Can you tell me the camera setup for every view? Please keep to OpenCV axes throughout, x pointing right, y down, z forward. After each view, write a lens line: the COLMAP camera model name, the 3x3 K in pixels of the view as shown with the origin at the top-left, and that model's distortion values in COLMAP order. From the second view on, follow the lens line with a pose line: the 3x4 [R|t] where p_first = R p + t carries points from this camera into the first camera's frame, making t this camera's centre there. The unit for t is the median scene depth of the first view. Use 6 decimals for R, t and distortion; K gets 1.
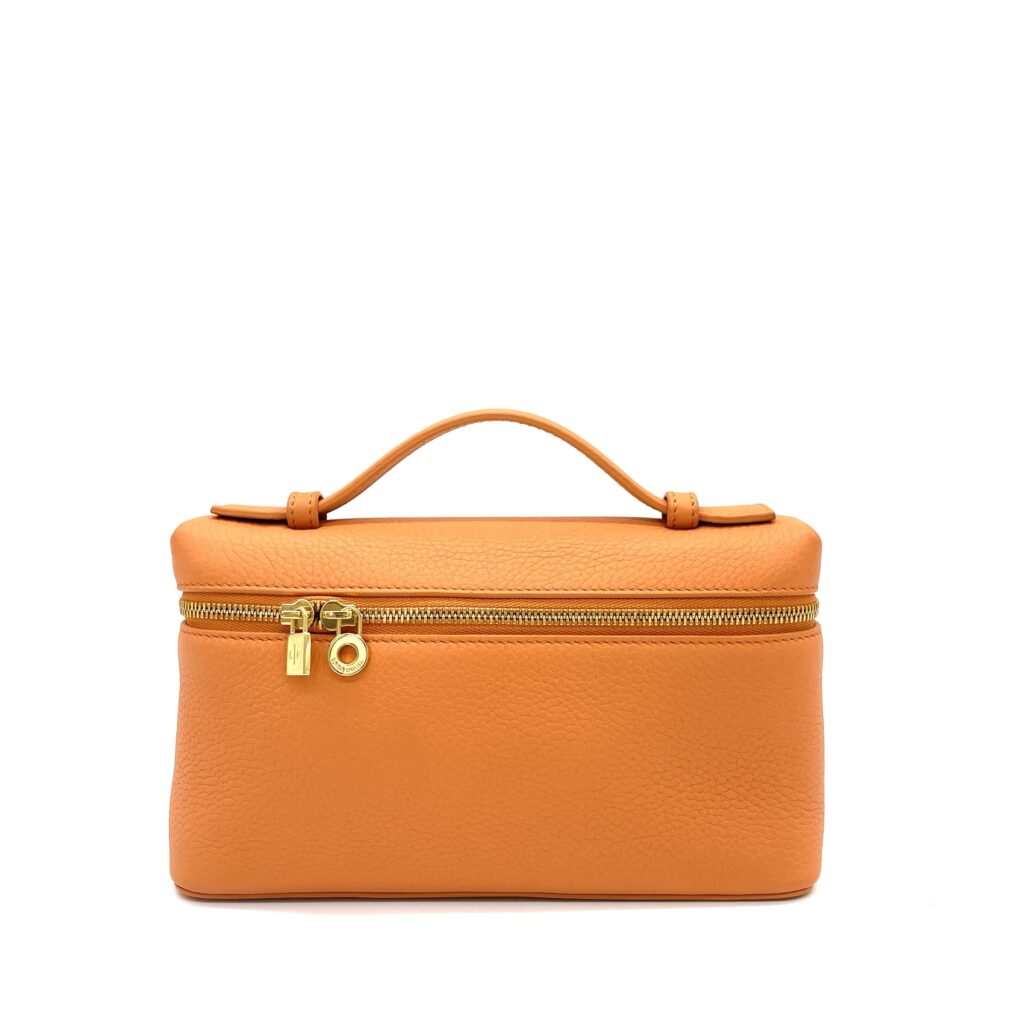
lens RADIAL K [[1050.1, 0, 511.2], [0, 1050.1, 513.6], [0, 0, 1]] dist [0.043496, 0.000000]
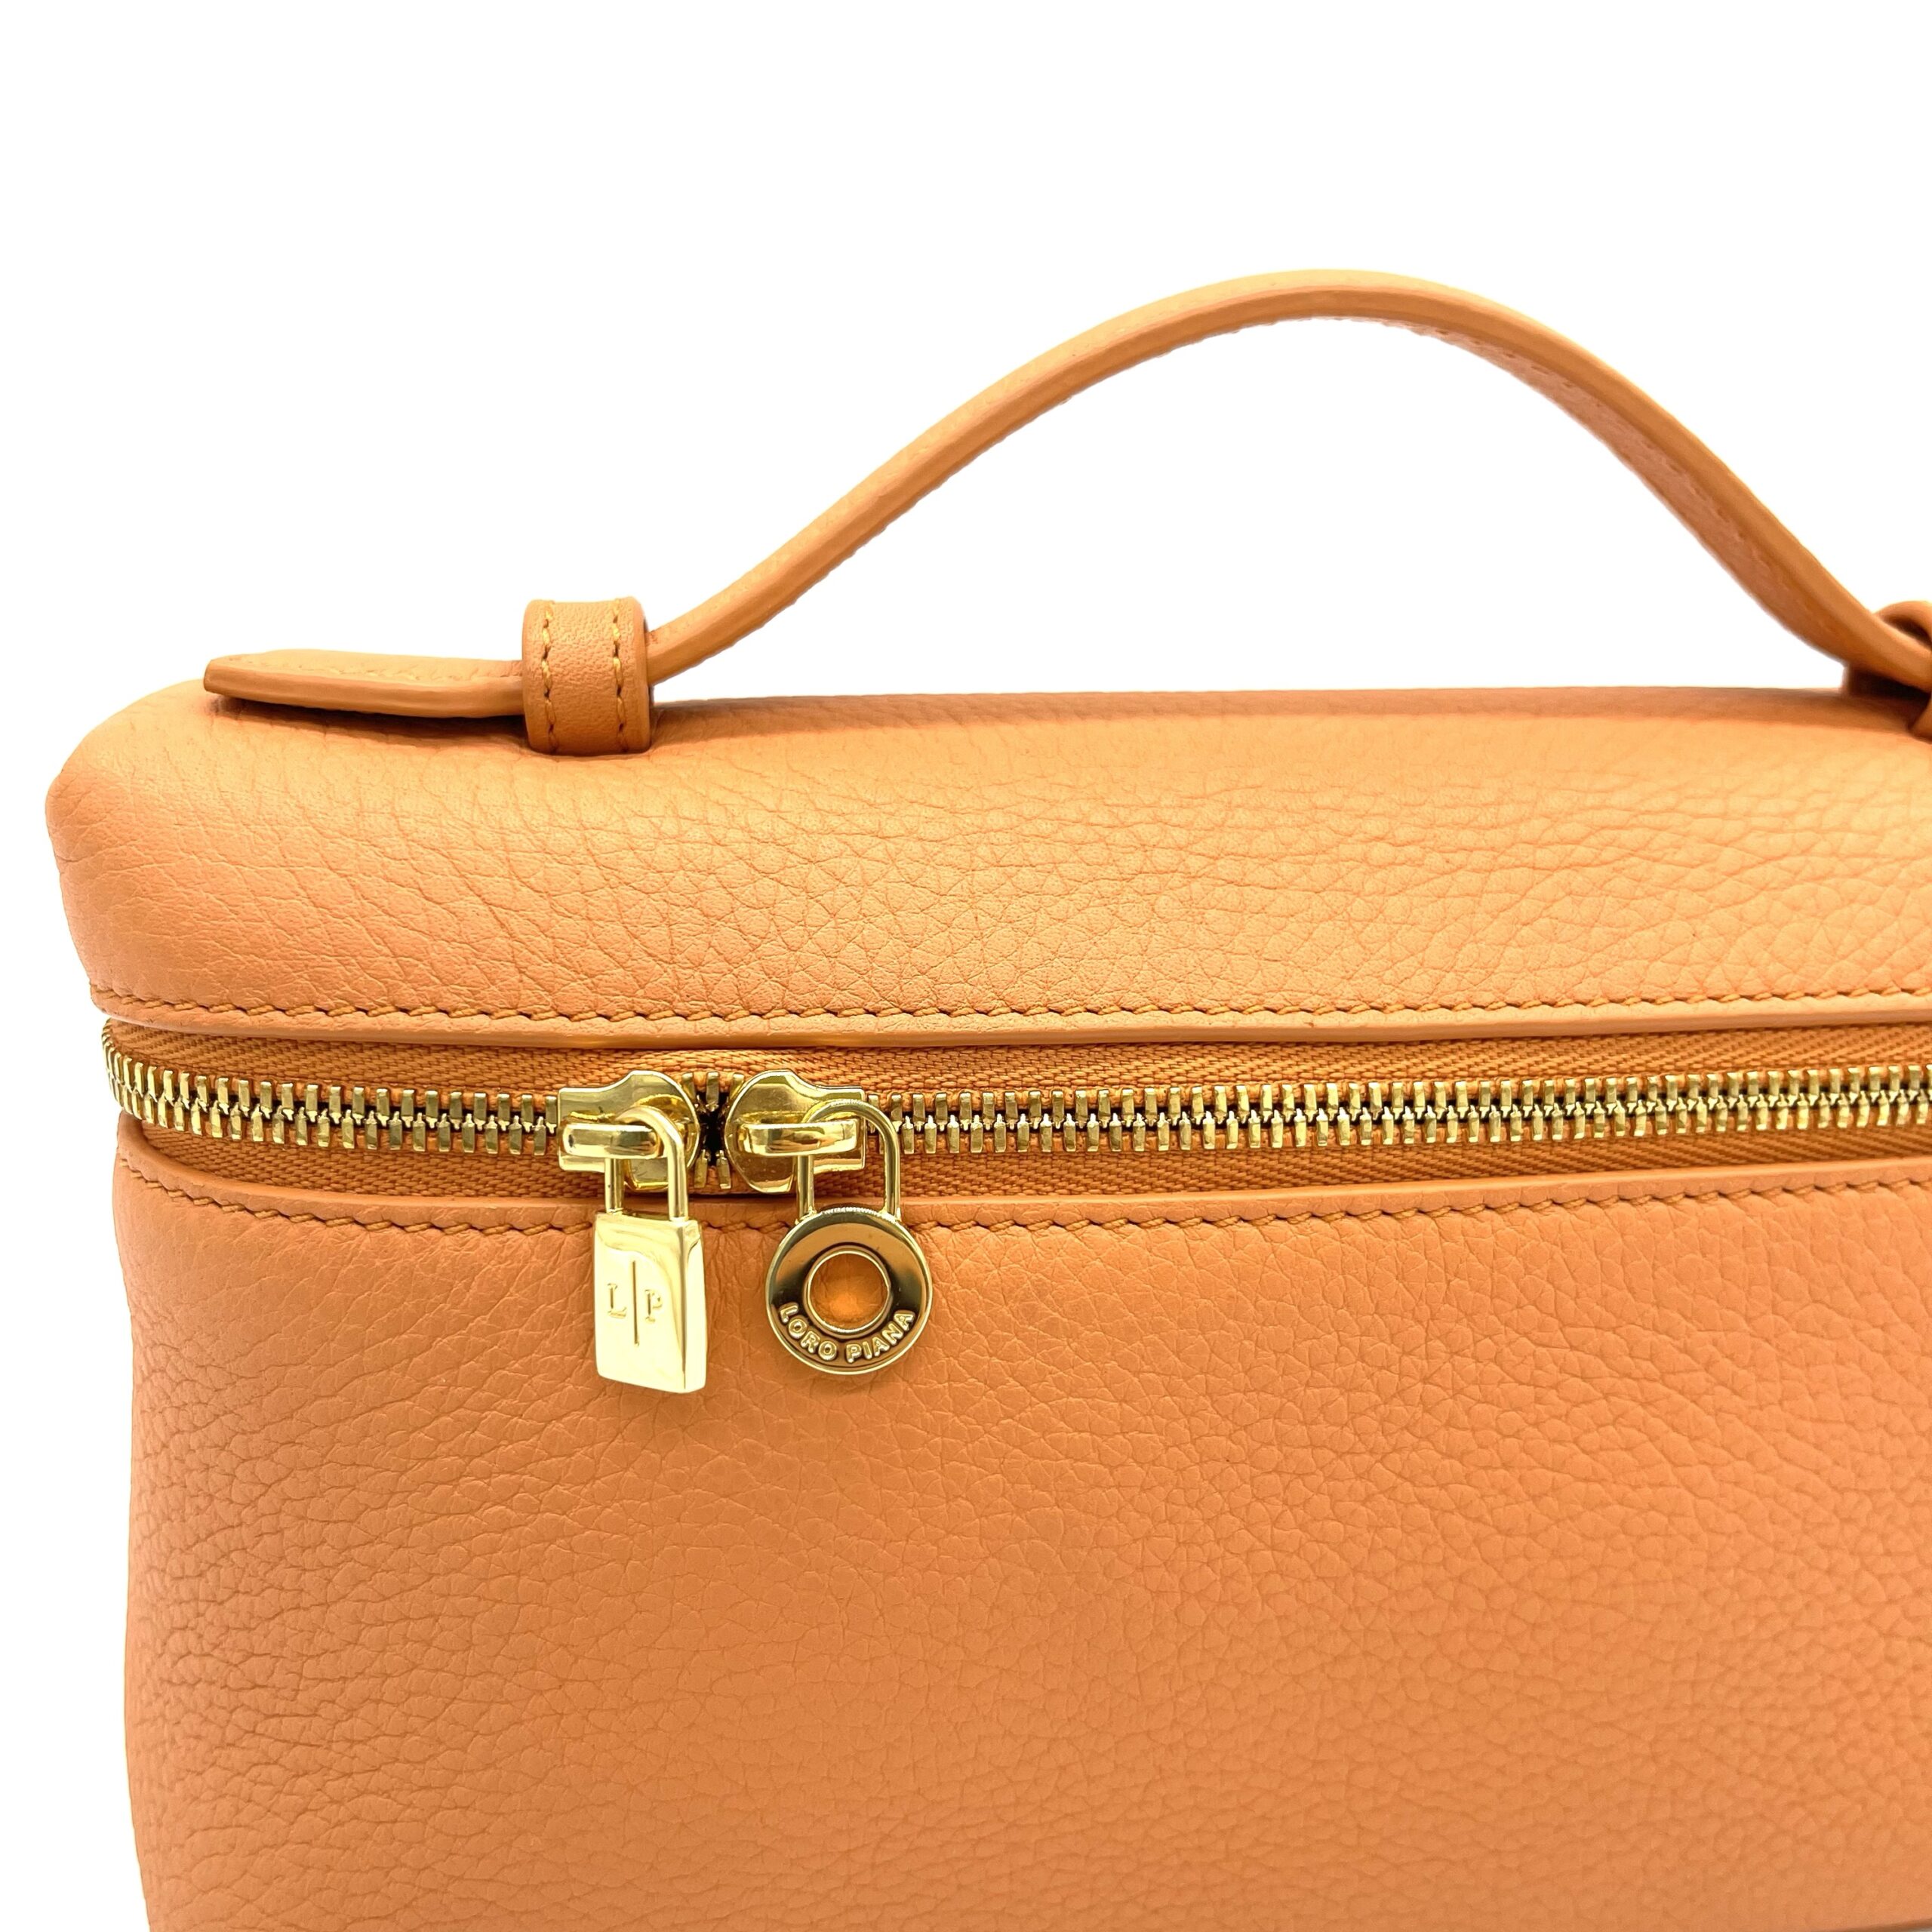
lens RADIAL K [[1981.3, 0, 963.9], [0, 1981.3, 970.5], [0, 0, 1]] dist [0.043496, 0.000000]
pose [[0.990084, -0.024839, 0.138260, -0.184671], [-0.007042, 0.974229, 0.225449, -0.045321], [-0.140297, -0.224187, 0.964395, 0.538185]]
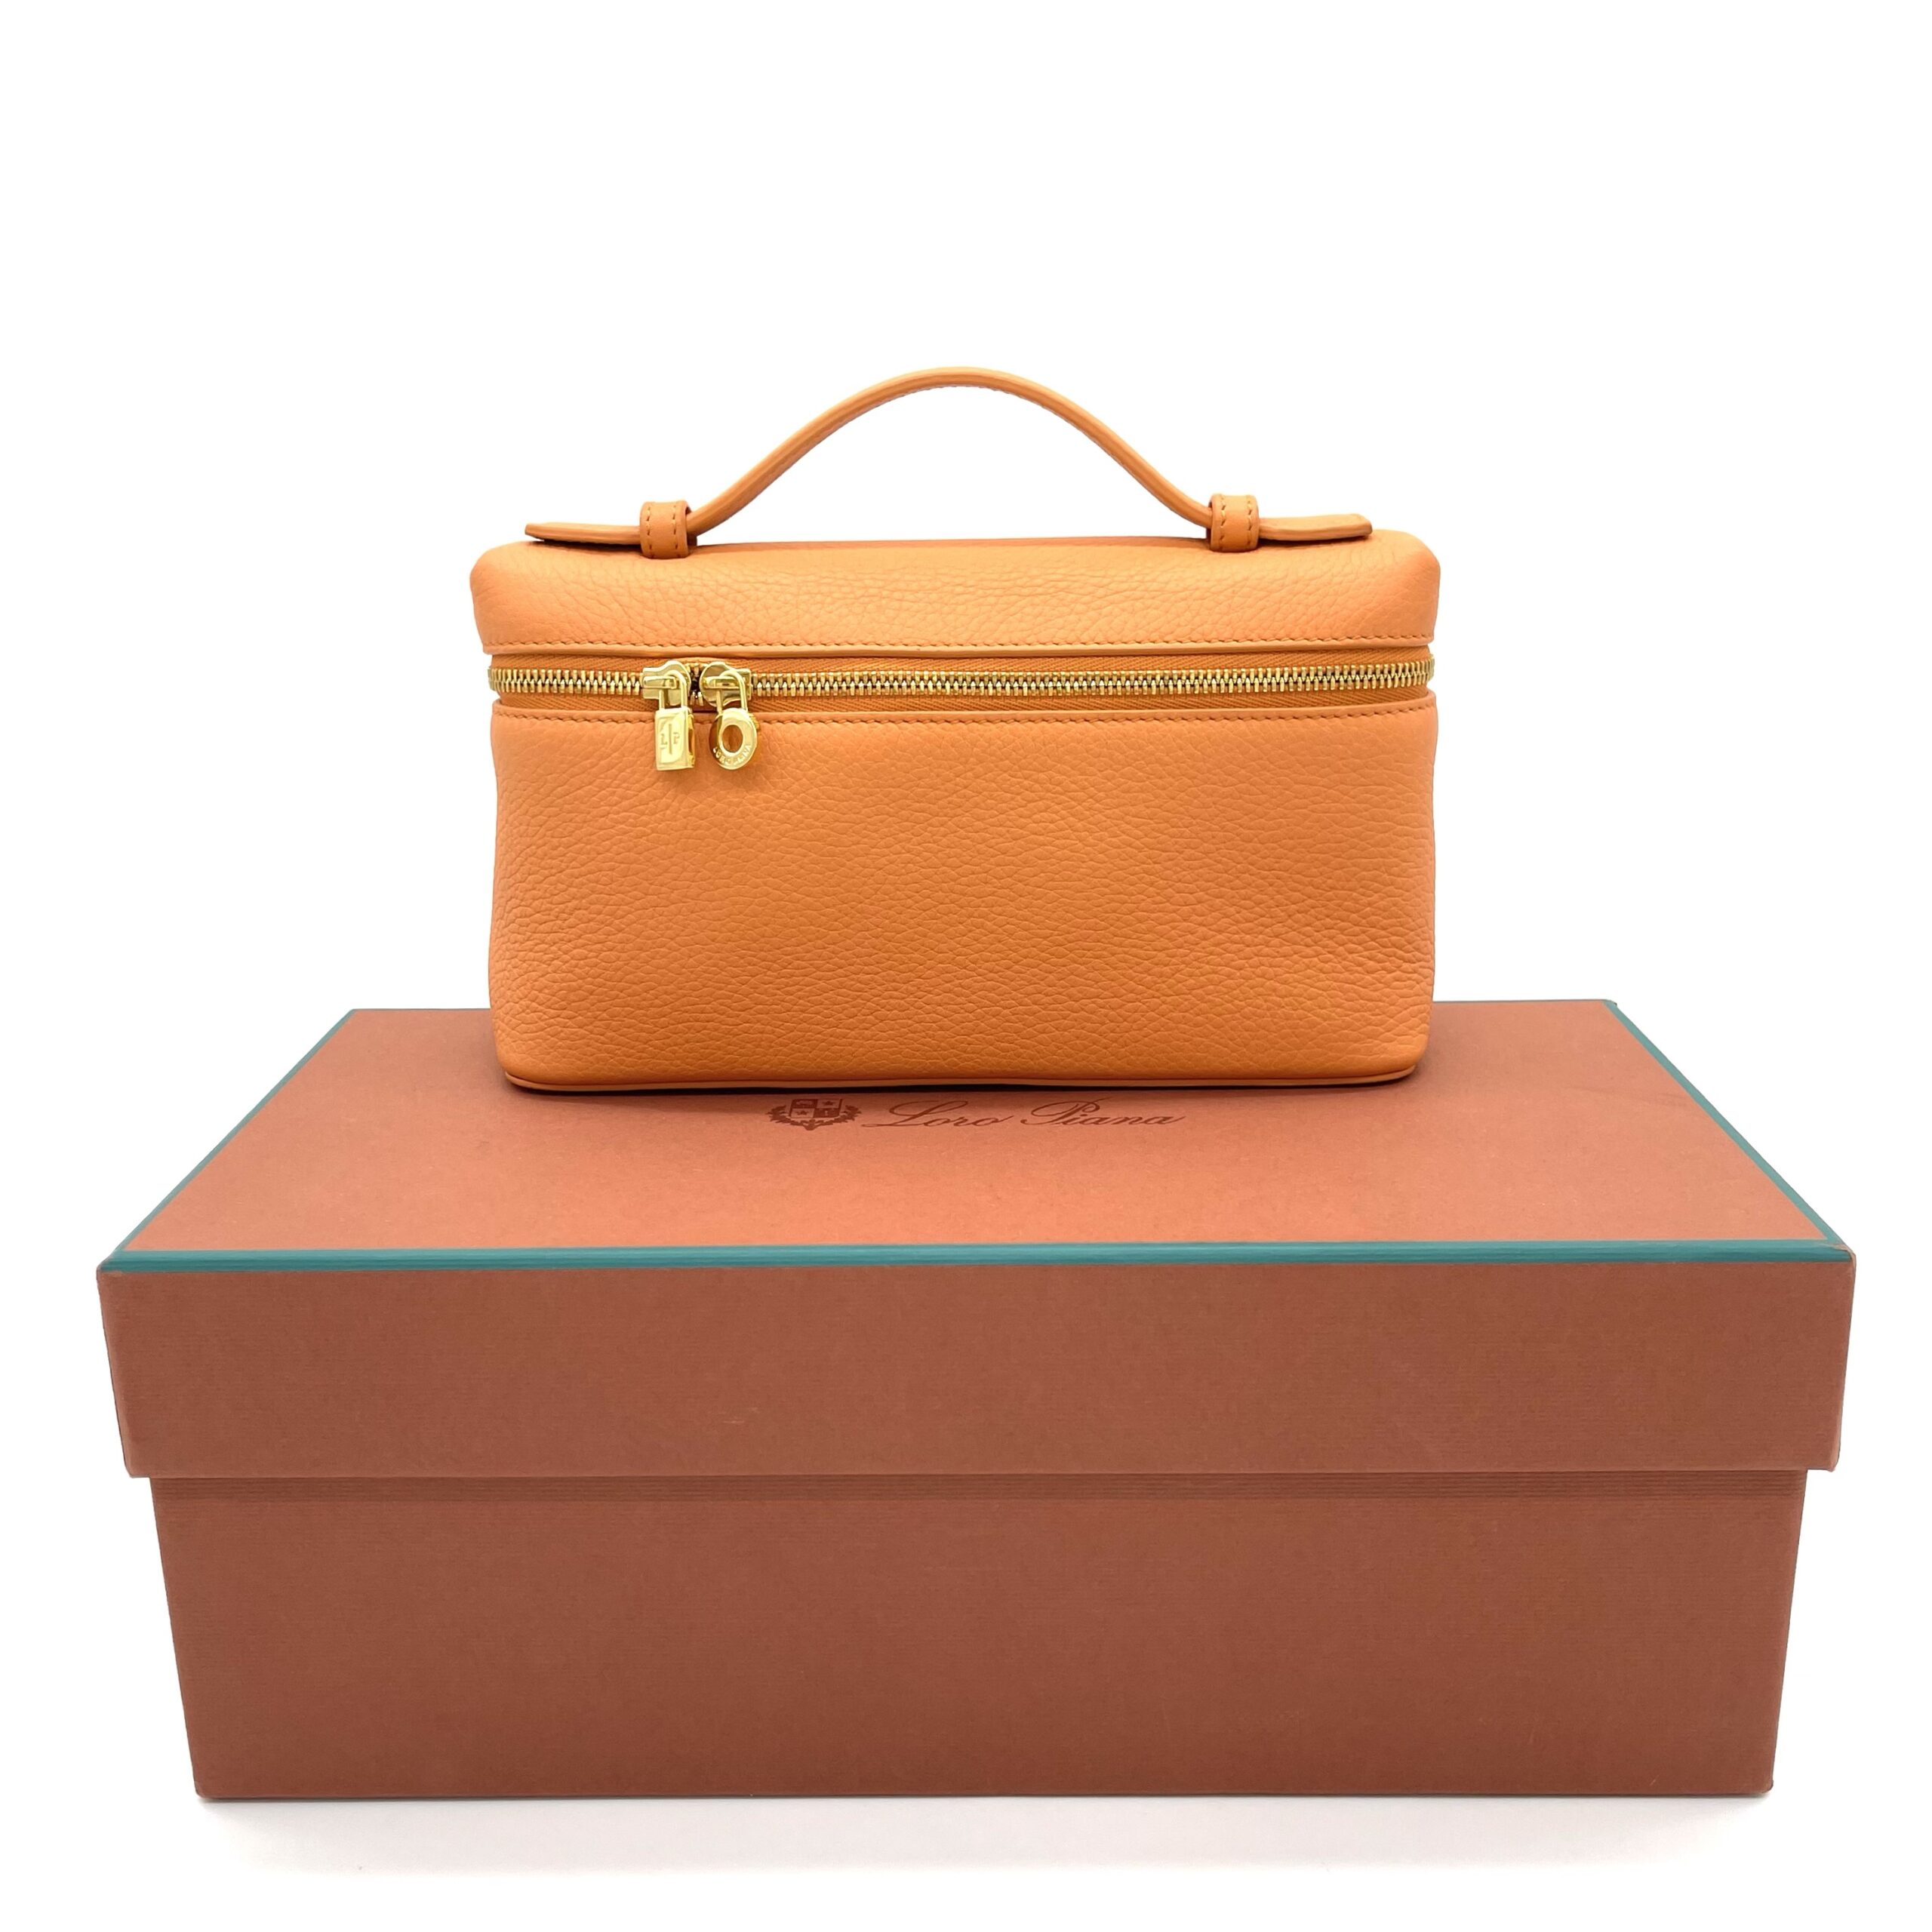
lens RADIAL K [[1981.3, 0, 956.9], [0, 1981.3, 970.8], [0, 0, 1]] dist [0.043496, 0.000000]
pose [[0.999786, -0.009839, -0.018200, 0.008529], [0.013221, 0.980464, 0.196252, 0.027185], [0.015914, -0.196451, 0.980384, -0.300340]]
